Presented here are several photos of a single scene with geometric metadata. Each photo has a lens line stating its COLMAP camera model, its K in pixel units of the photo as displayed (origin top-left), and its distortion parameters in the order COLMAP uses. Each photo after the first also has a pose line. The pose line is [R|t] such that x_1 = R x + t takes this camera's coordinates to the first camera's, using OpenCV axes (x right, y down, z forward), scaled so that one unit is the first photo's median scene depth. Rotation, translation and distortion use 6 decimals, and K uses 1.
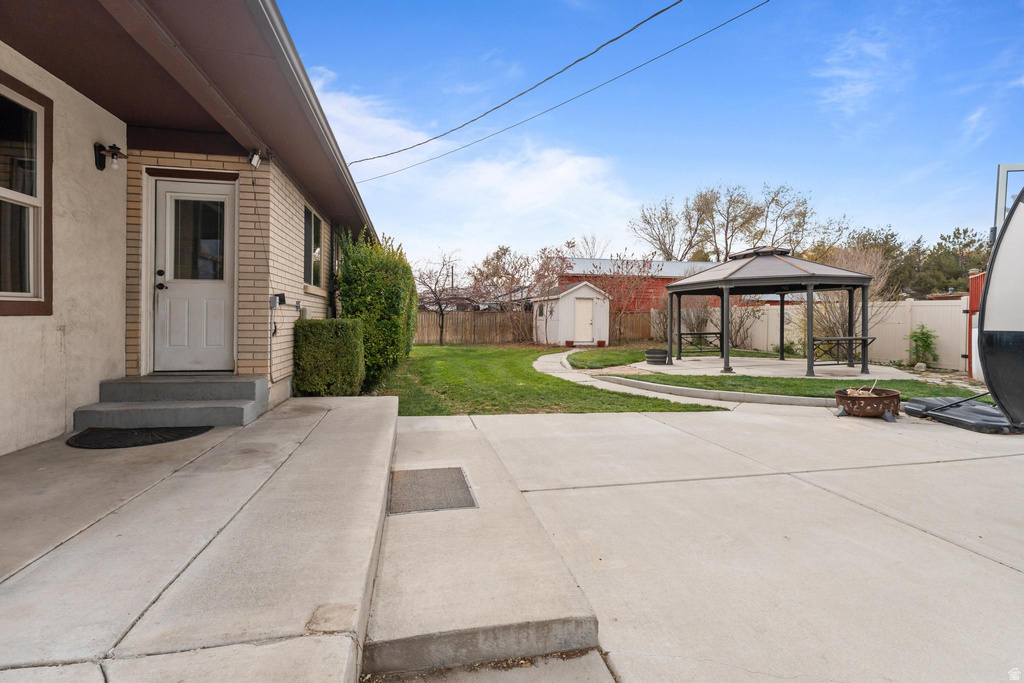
lens RADIAL K [[458.7, 0, 509.9], [0, 458.7, 321.9], [0, 0, 1]] dist [-0.000864, -0.000362]
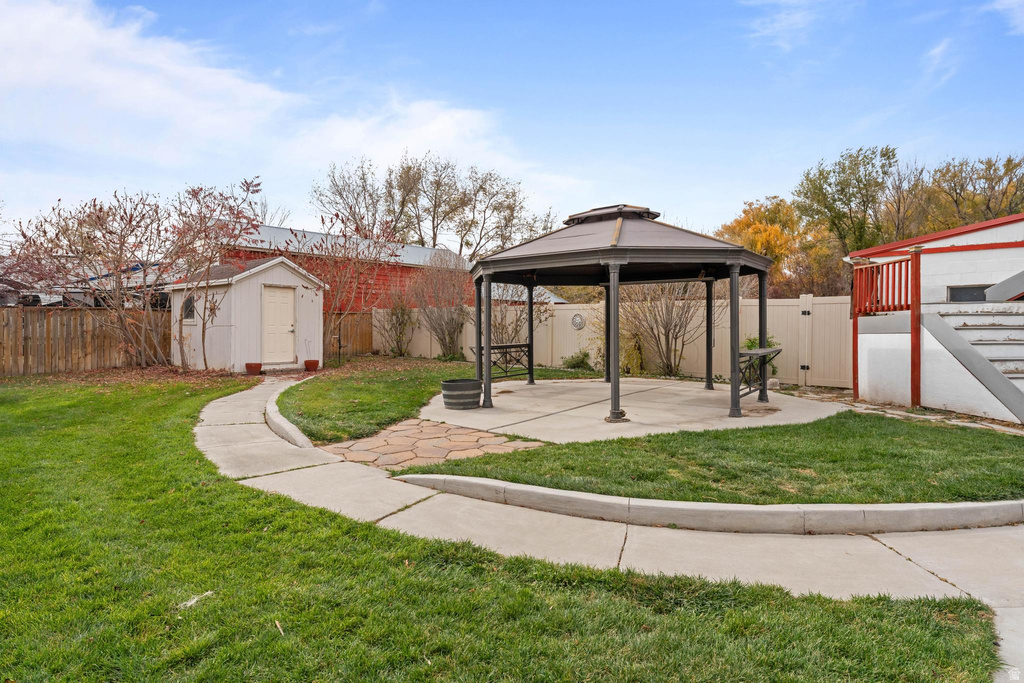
lens RADIAL K [[552.5, 0, 512.0], [0, 552.5, 341.5], [0, 0, 1]] dist [0.005651, 0.000968]
pose [[0.813384, -0.020570, 0.581364, -0.002111], [0.005223, 0.999593, 0.028061, -0.001420], [-0.581704, -0.019788, 0.813160, 0.246083]]
